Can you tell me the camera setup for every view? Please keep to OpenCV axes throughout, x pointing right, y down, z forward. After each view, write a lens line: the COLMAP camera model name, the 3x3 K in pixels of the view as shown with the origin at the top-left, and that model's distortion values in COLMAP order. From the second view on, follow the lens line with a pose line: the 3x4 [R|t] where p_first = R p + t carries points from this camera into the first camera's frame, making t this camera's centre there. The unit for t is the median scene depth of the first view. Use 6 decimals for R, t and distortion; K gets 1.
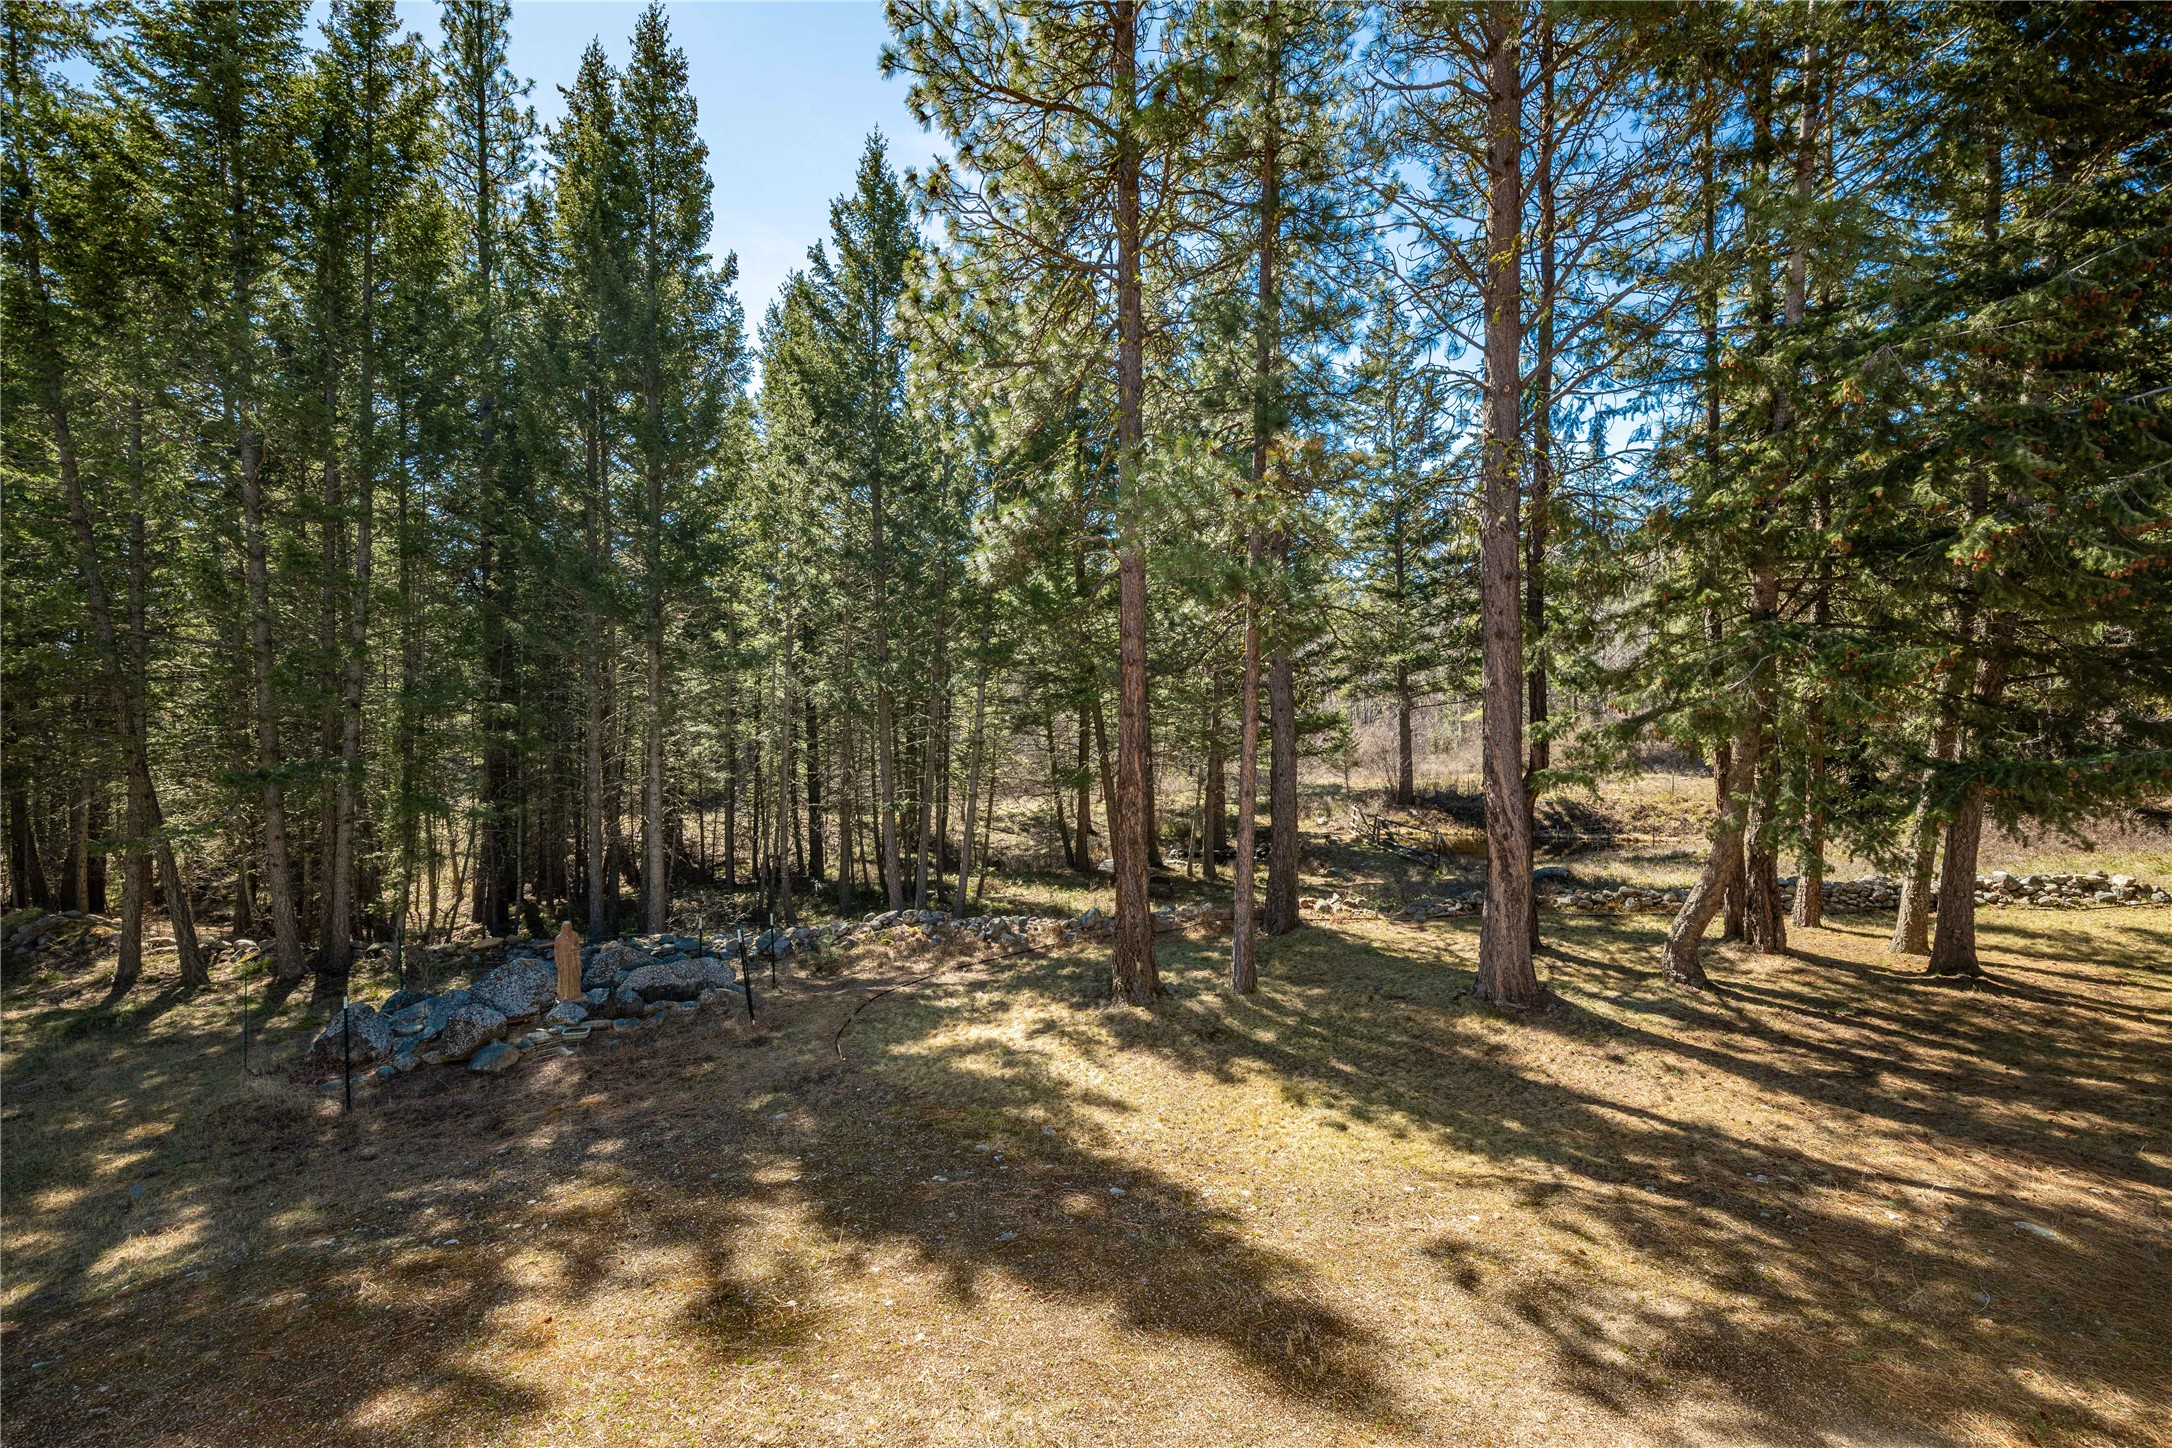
lens RADIAL K [[983.7, 0, 1095.8], [0, 983.7, 714.6], [0, 0, 1]] dist [0.007202, -0.001132]
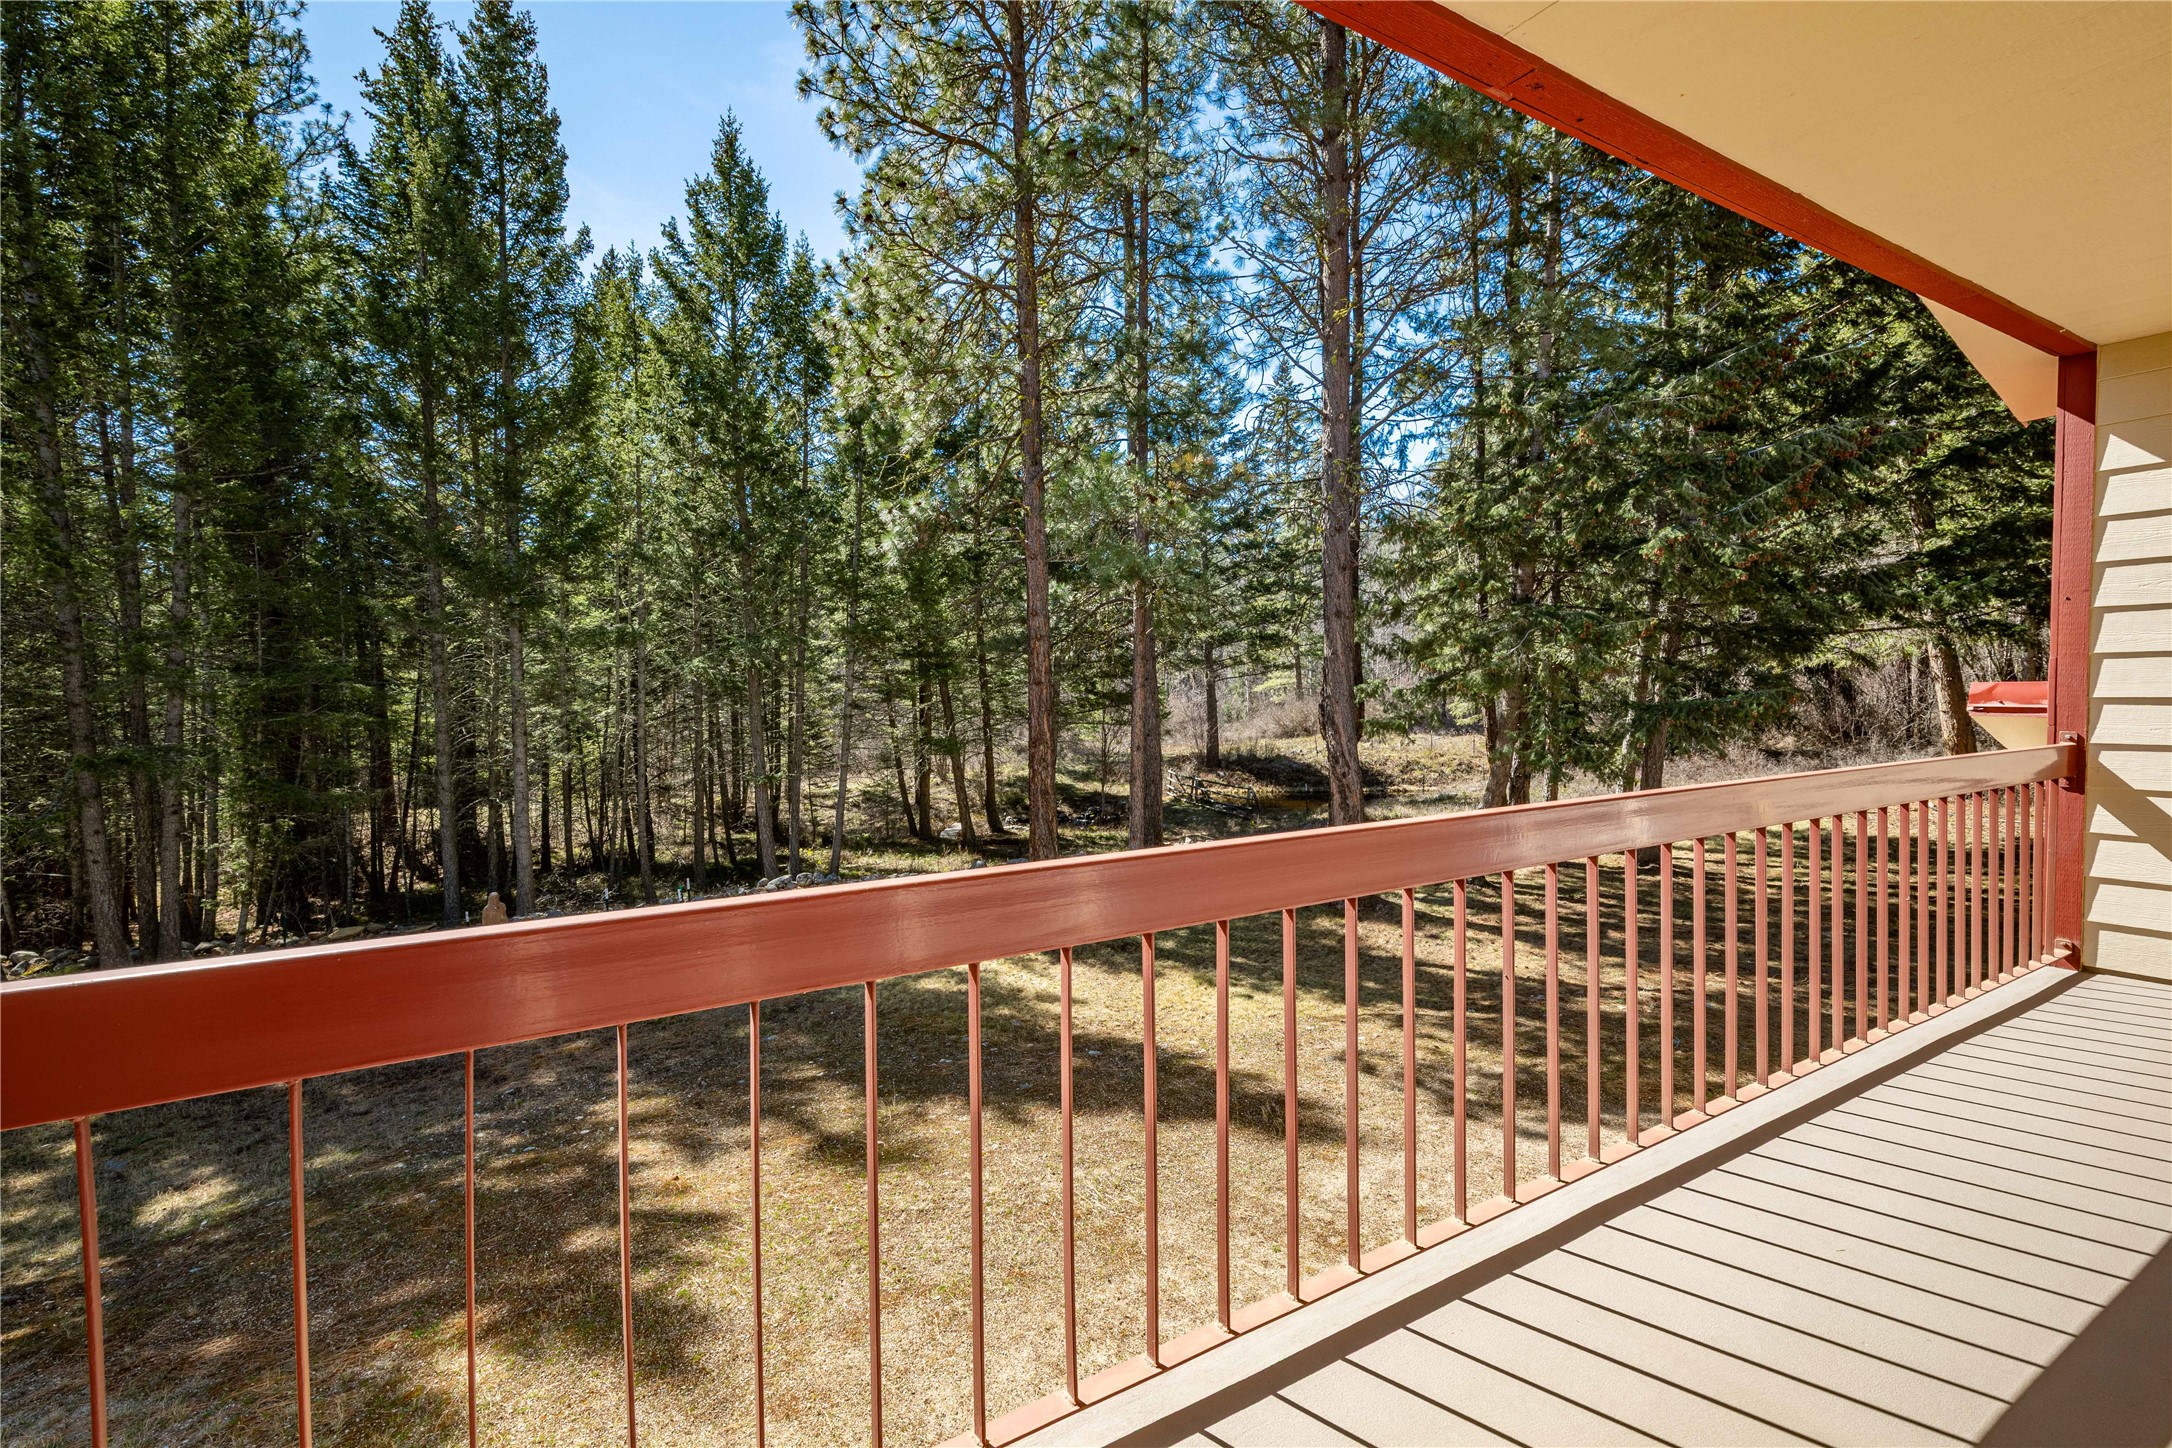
lens RADIAL K [[983.7, 0, 1101.1], [0, 983.7, 713.2], [0, 0, 1]] dist [0.007202, -0.001132]
pose [[0.975419, -0.021199, 0.219338, -0.144159], [0.016623, 0.999604, 0.022685, 0.010260], [-0.219732, -0.018481, 0.975385, -0.139635]]
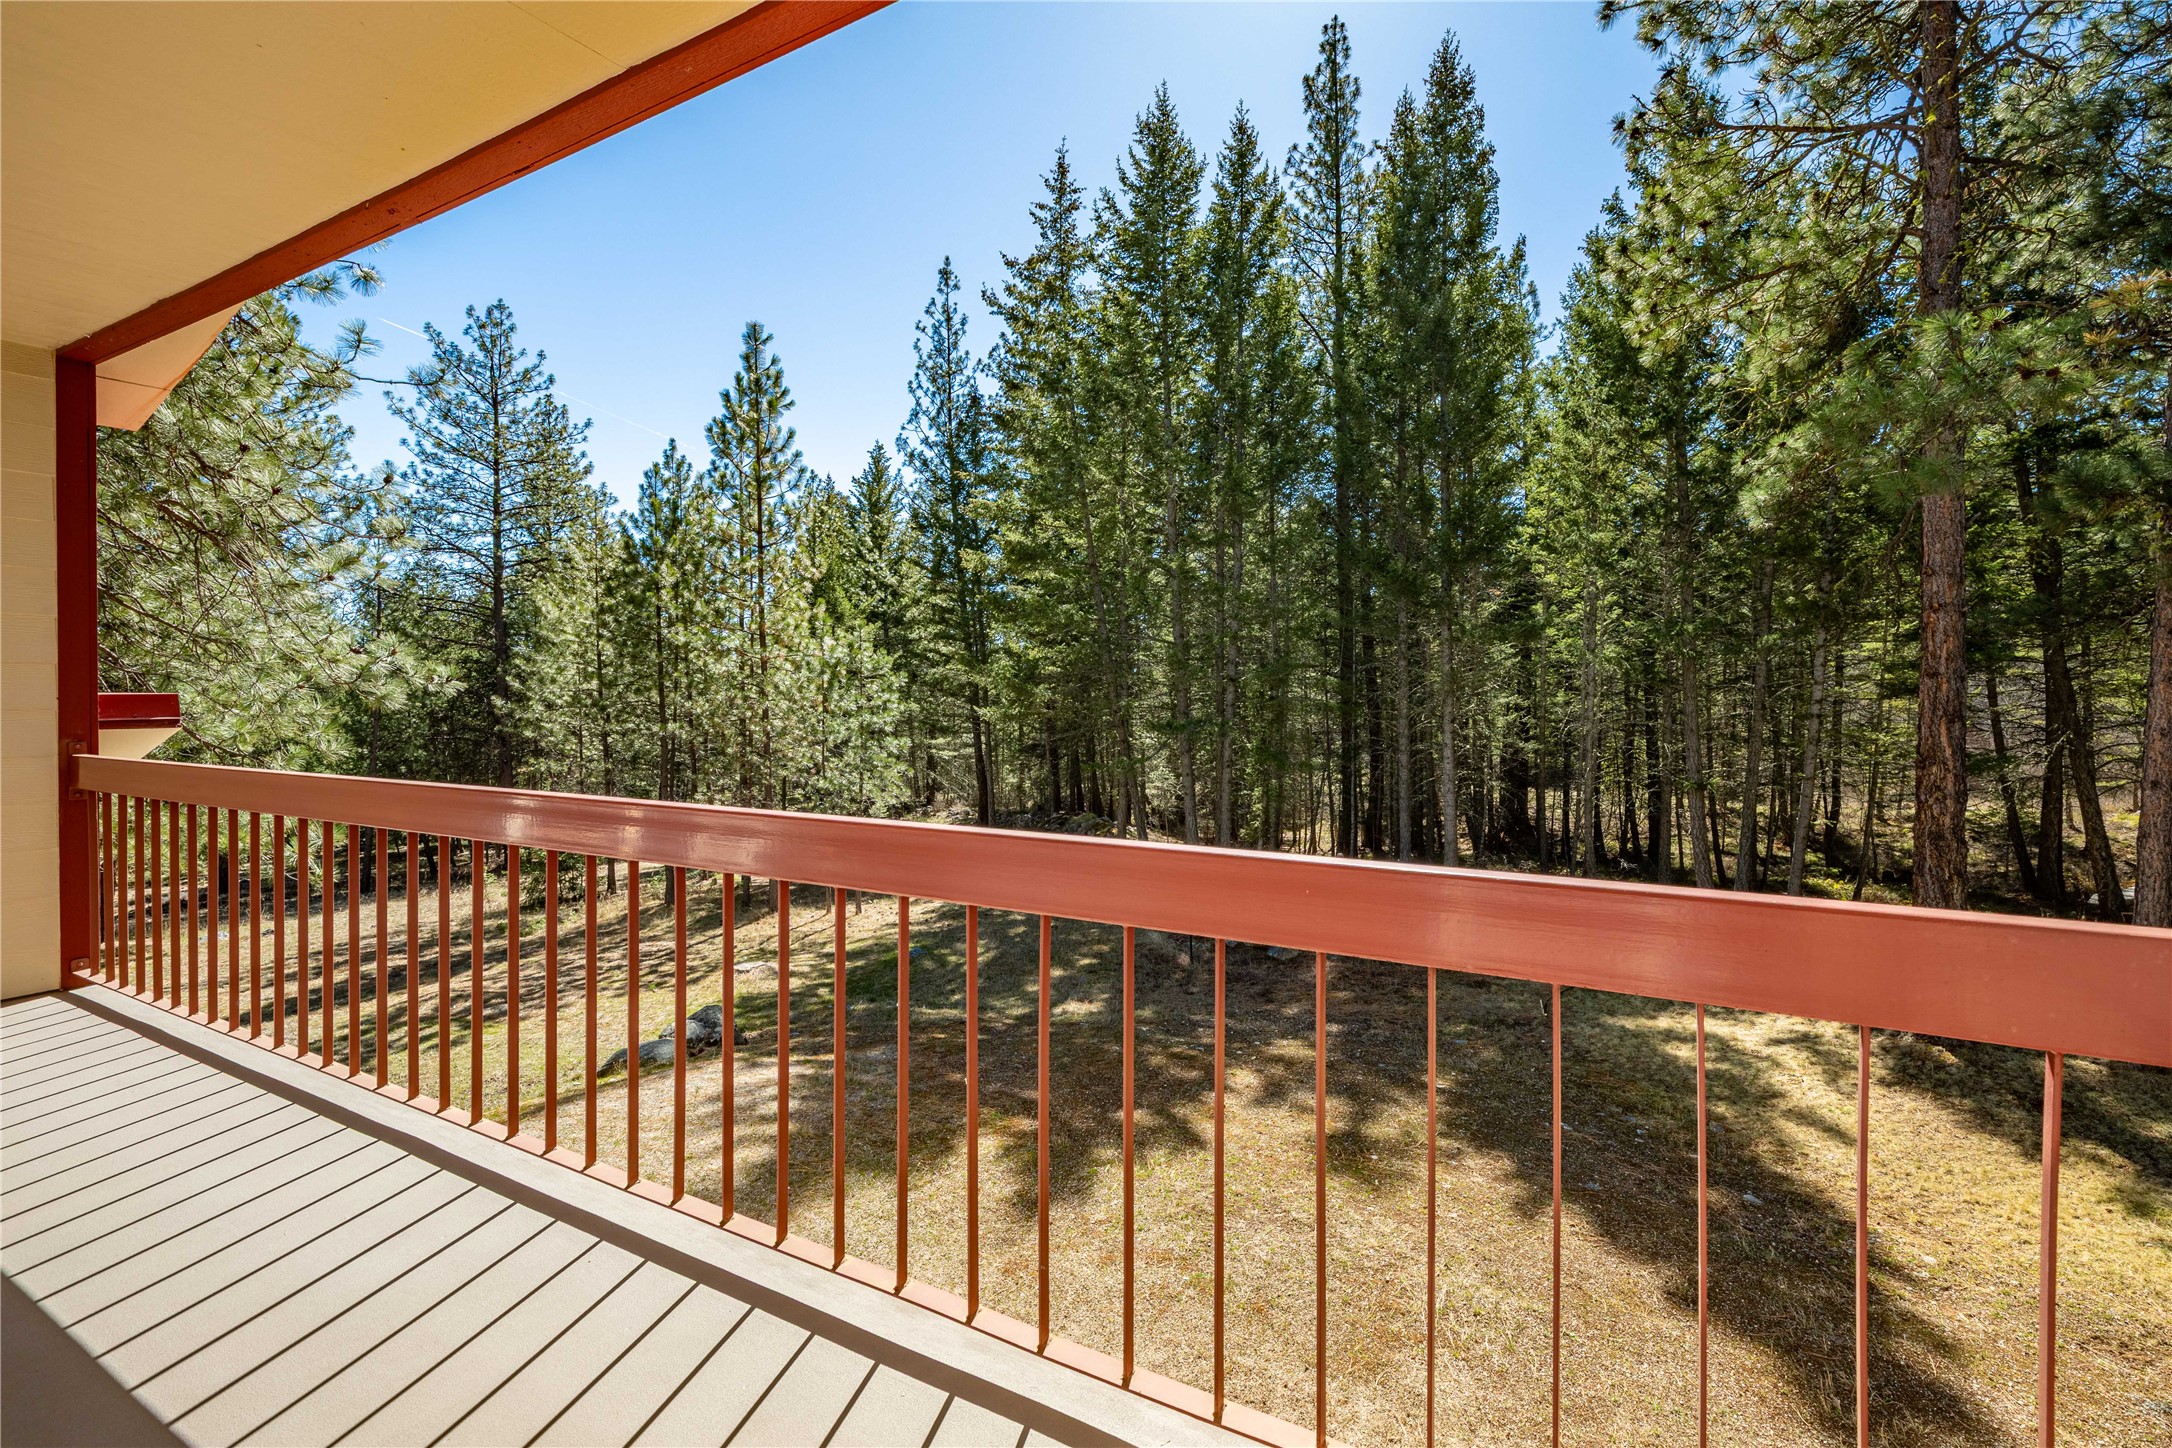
lens RADIAL K [[983.7, 0, 1081.5], [0, 983.7, 691.7], [0, 0, 1]] dist [0.007202, -0.001132]
pose [[0.649953, -0.004922, -0.759958, 0.178785], [0.004332, 0.999987, -0.002771, 0.012942], [0.759962, -0.001491, 0.649966, -0.031318]]
